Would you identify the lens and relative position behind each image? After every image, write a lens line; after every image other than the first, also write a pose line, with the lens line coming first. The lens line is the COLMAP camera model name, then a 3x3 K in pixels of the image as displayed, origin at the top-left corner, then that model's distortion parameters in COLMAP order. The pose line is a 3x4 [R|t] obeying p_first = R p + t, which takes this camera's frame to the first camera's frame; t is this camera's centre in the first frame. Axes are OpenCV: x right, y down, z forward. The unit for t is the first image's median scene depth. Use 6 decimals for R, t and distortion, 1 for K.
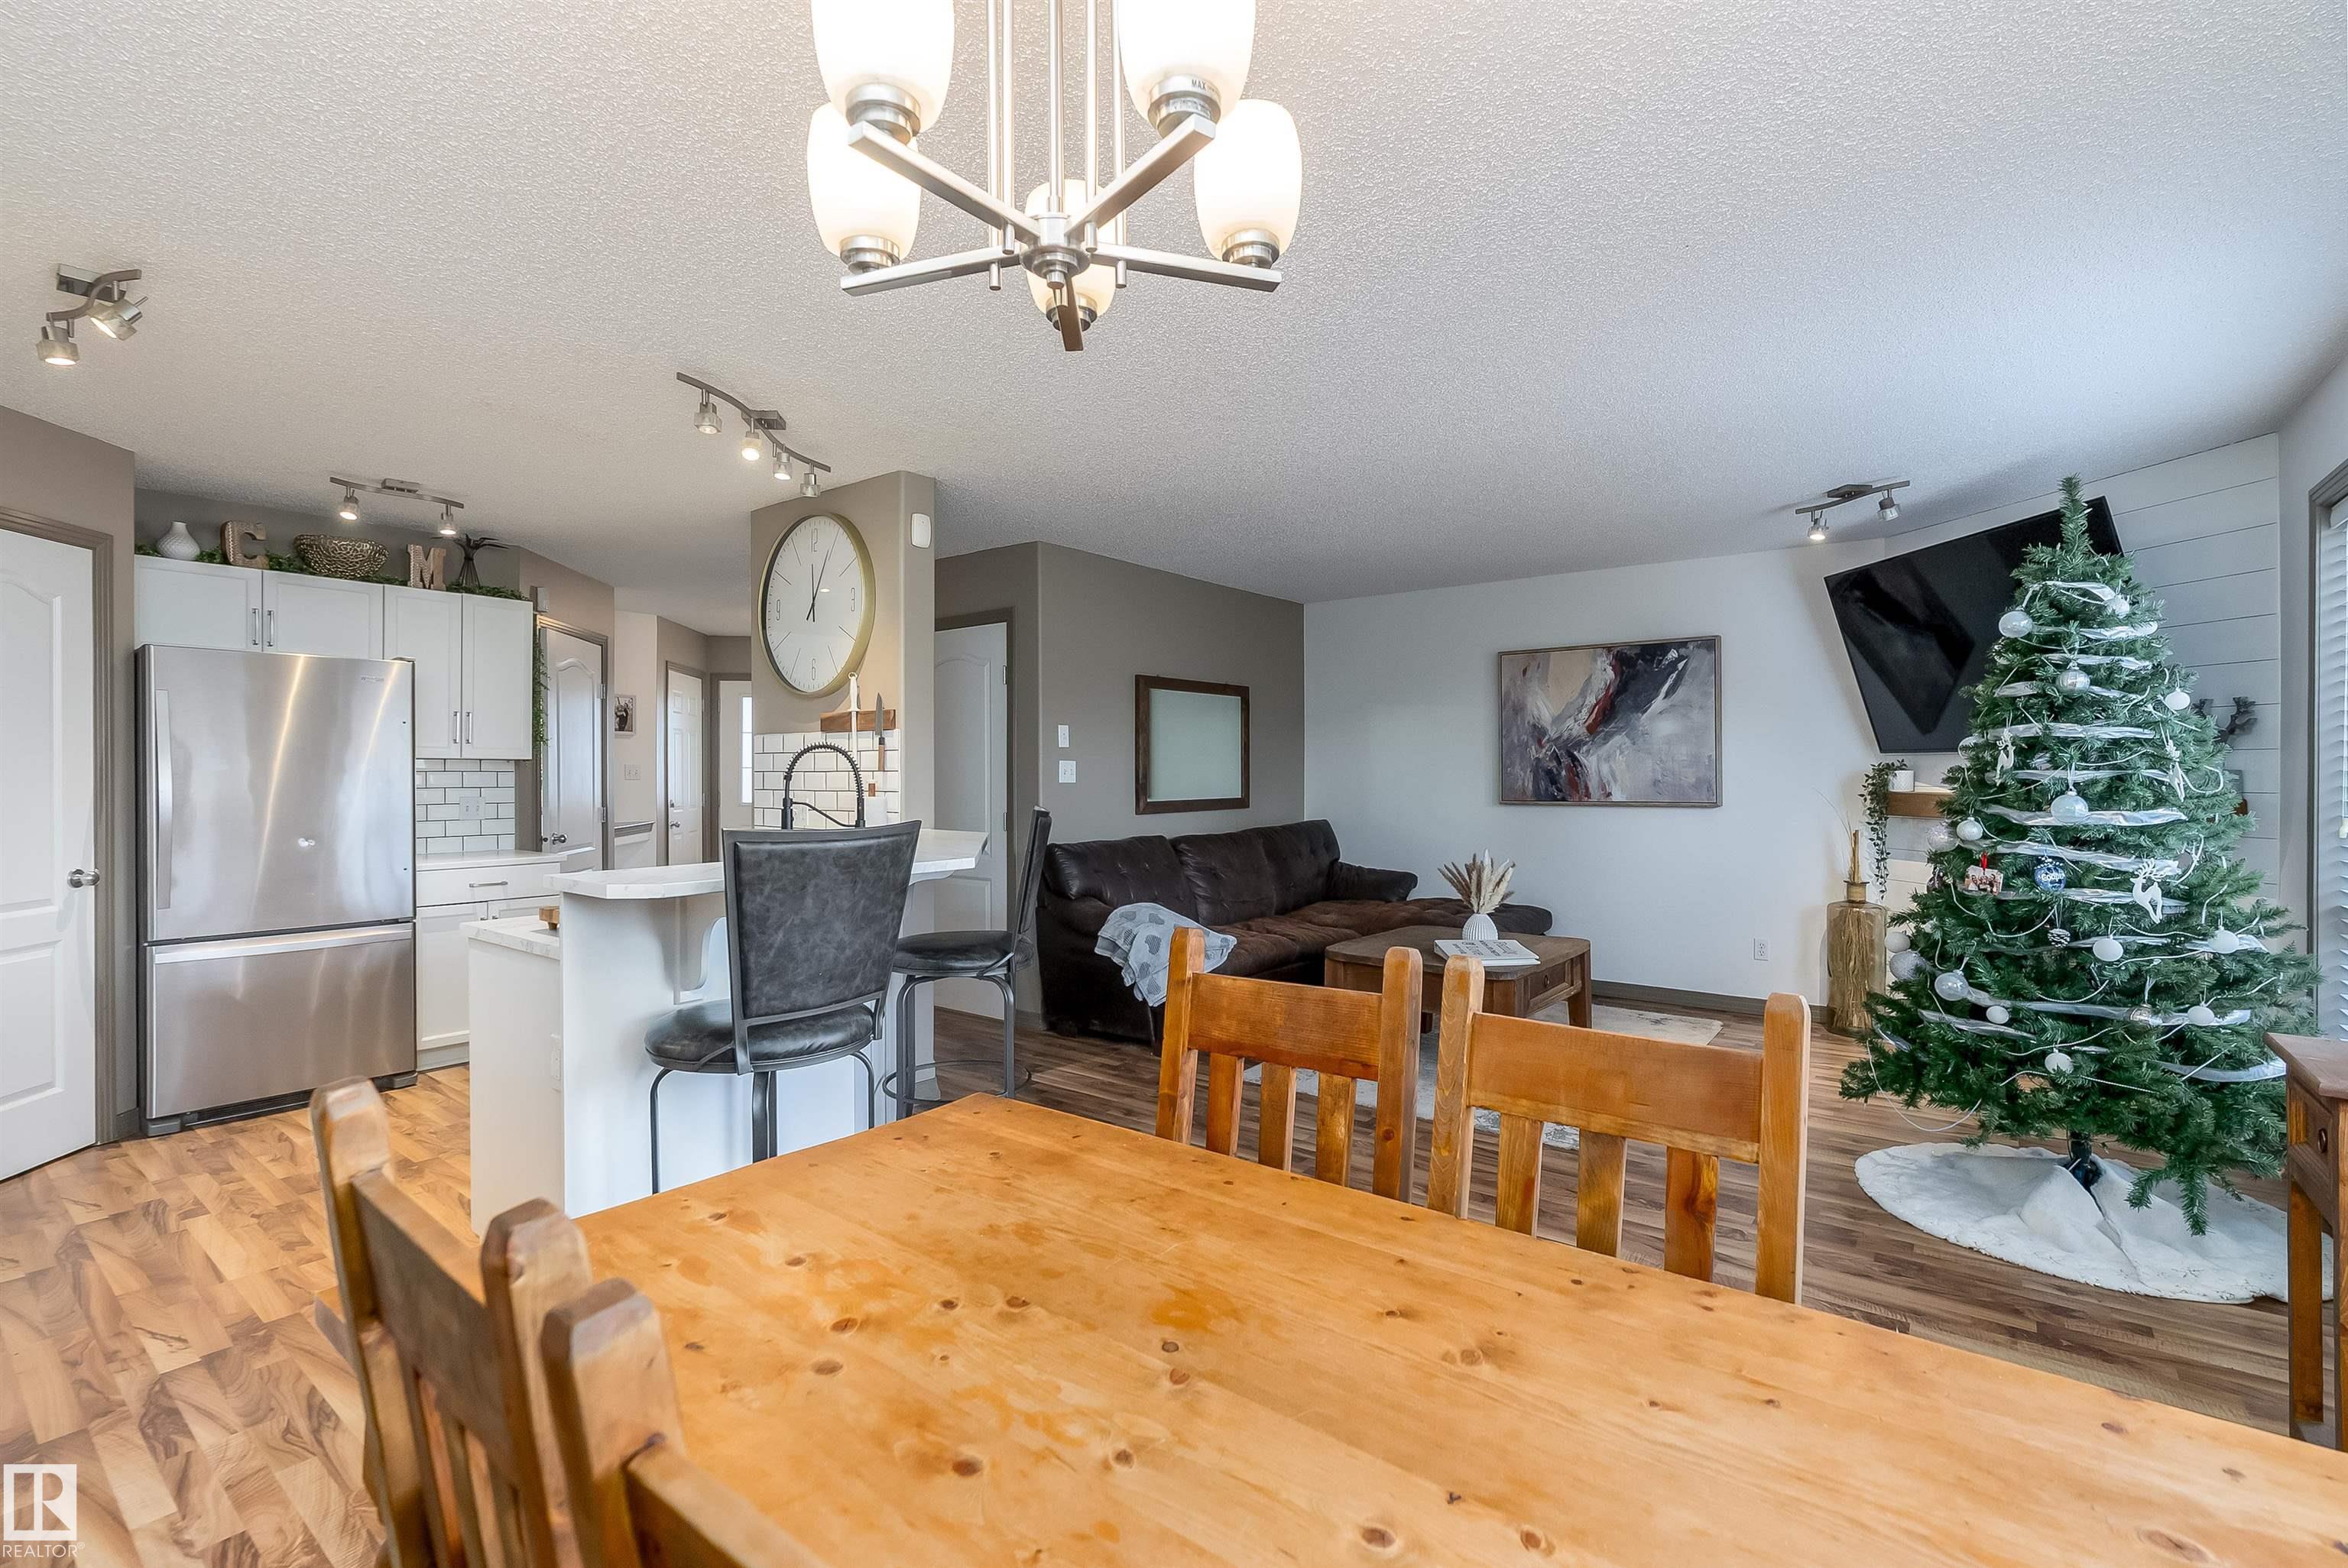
lens RADIAL K [[1088.0, 0, 1163.6], [0, 1088.0, 780.7], [0, 0, 1]] dist [0.000671, 0.000976]
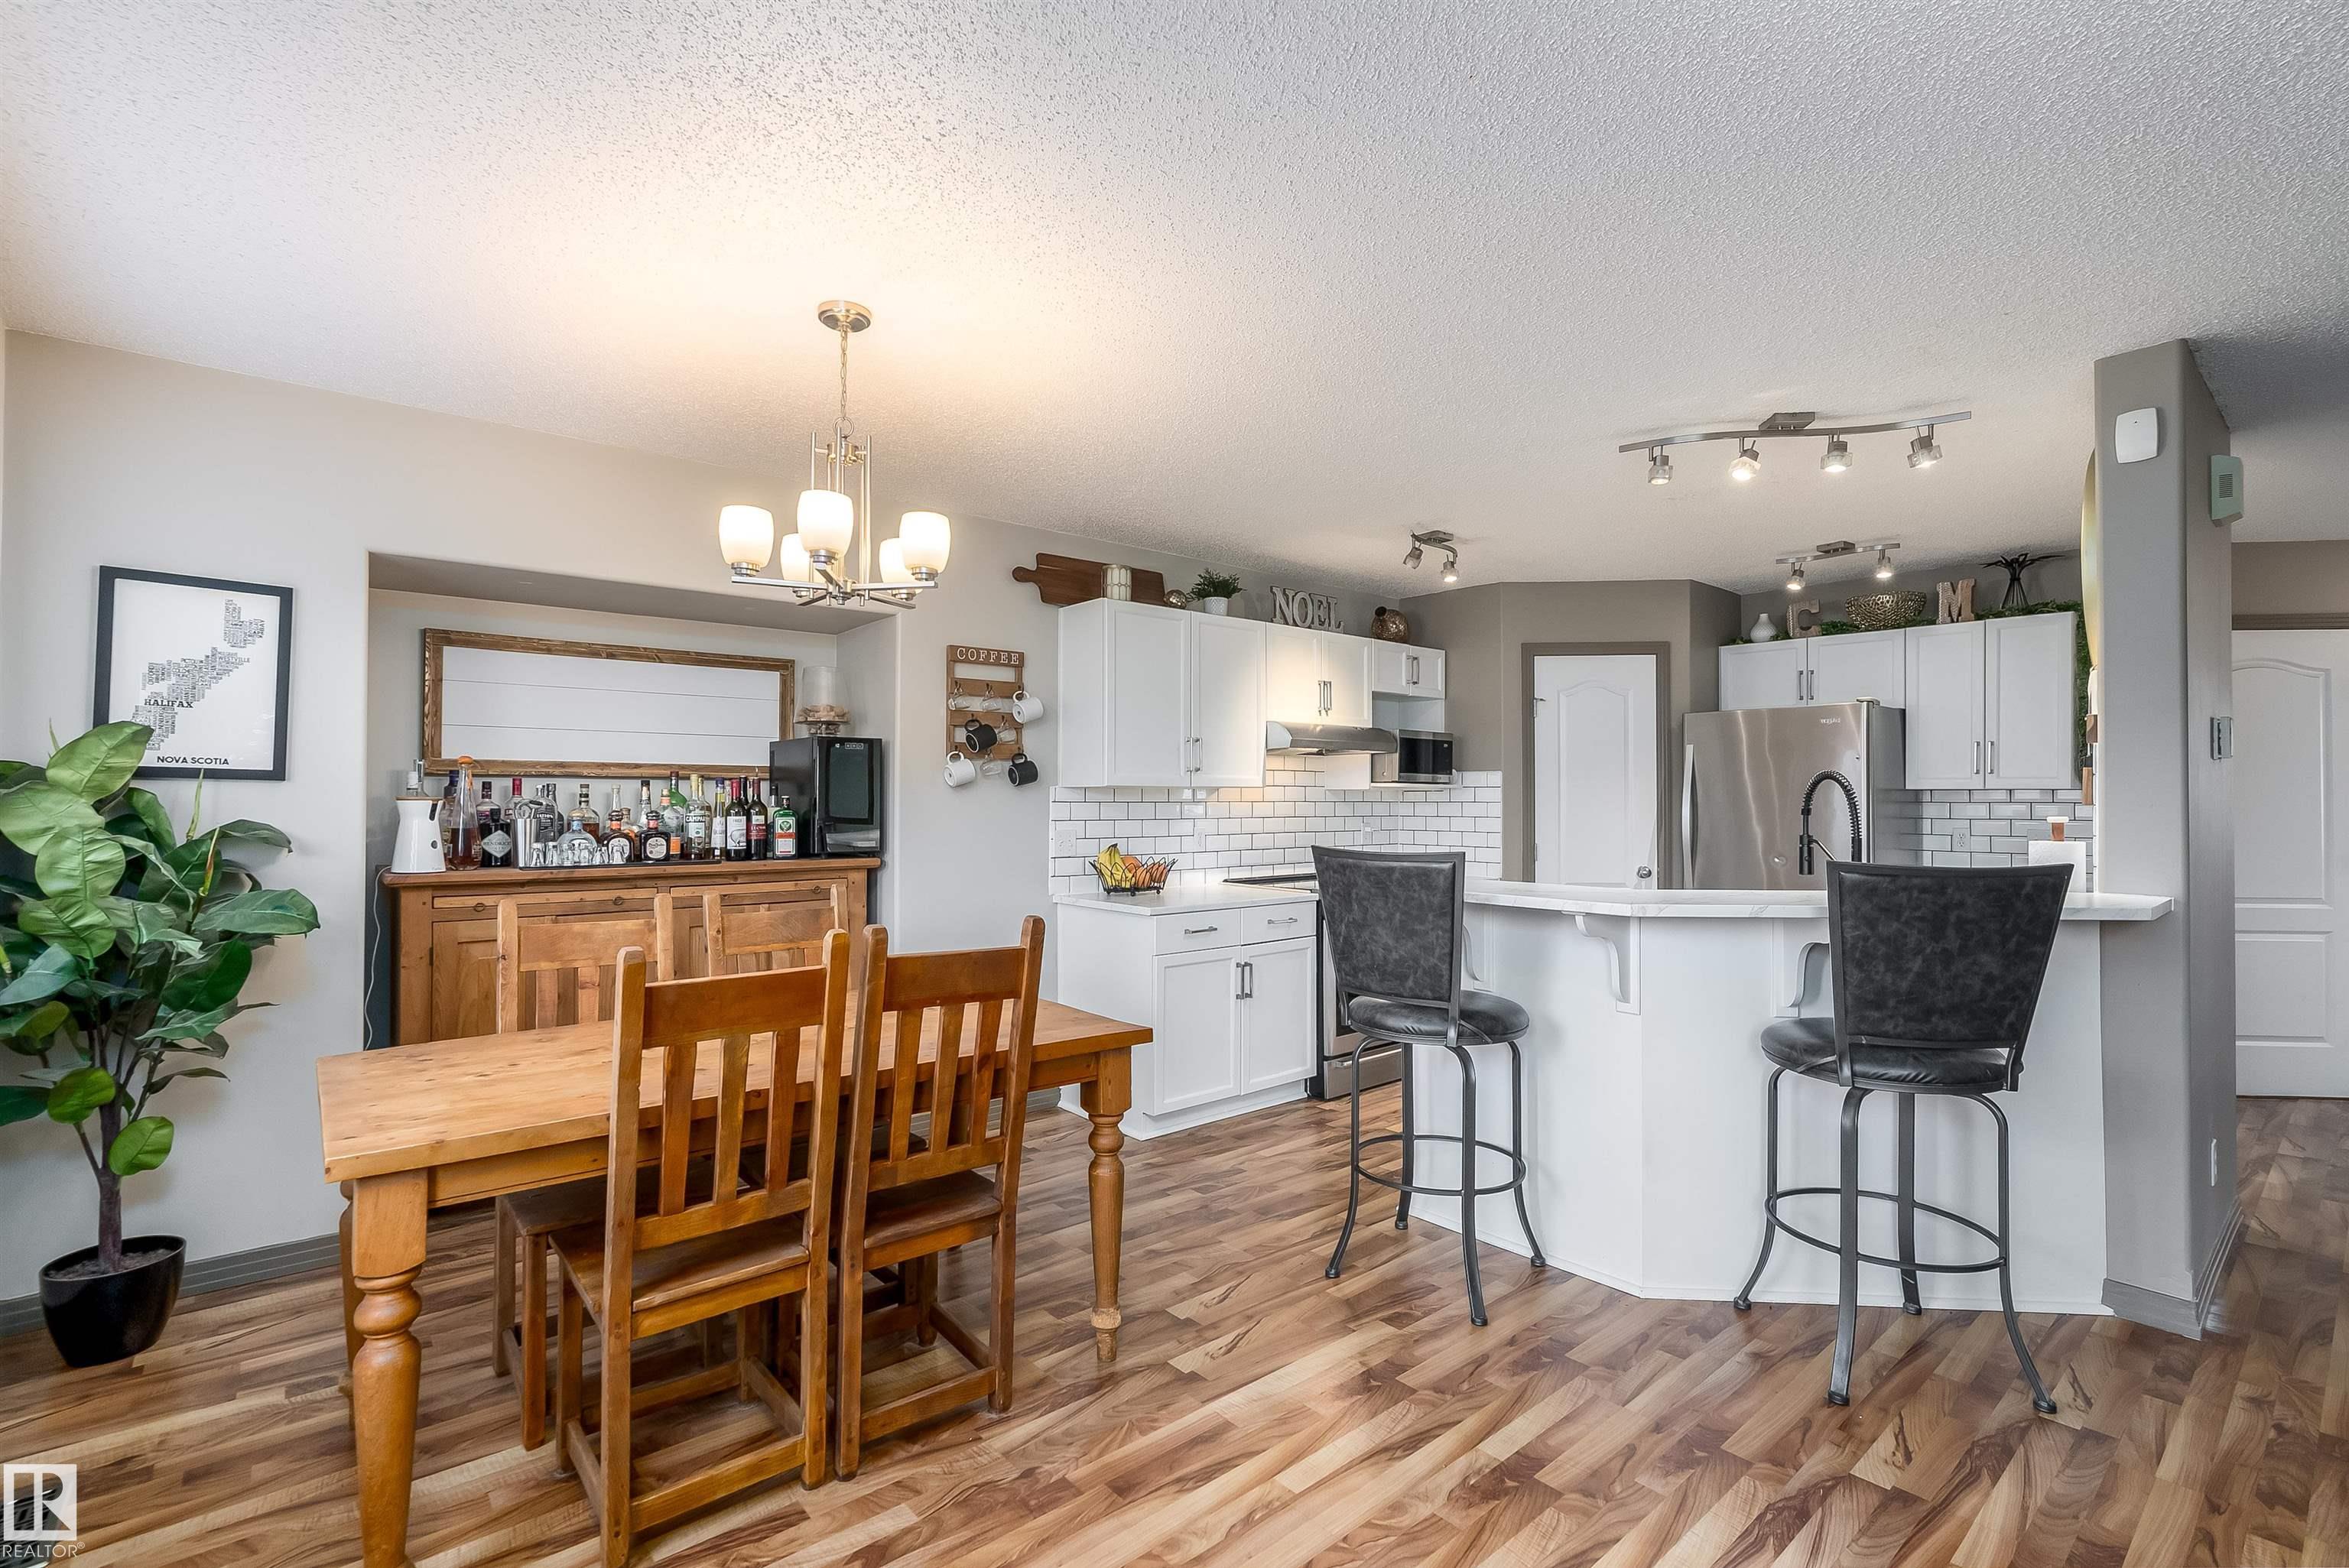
lens RADIAL K [[1069.8, 0, 1161.8], [0, 1069.8, 786.1], [0, 0, 1]] dist [-0.011215, 0.006432]
pose [[-0.186541, -0.012516, -0.982367, 0.435688], [-0.007704, 0.999907, -0.011276, -0.006199], [0.982417, 0.005464, -0.186620, 0.452450]]
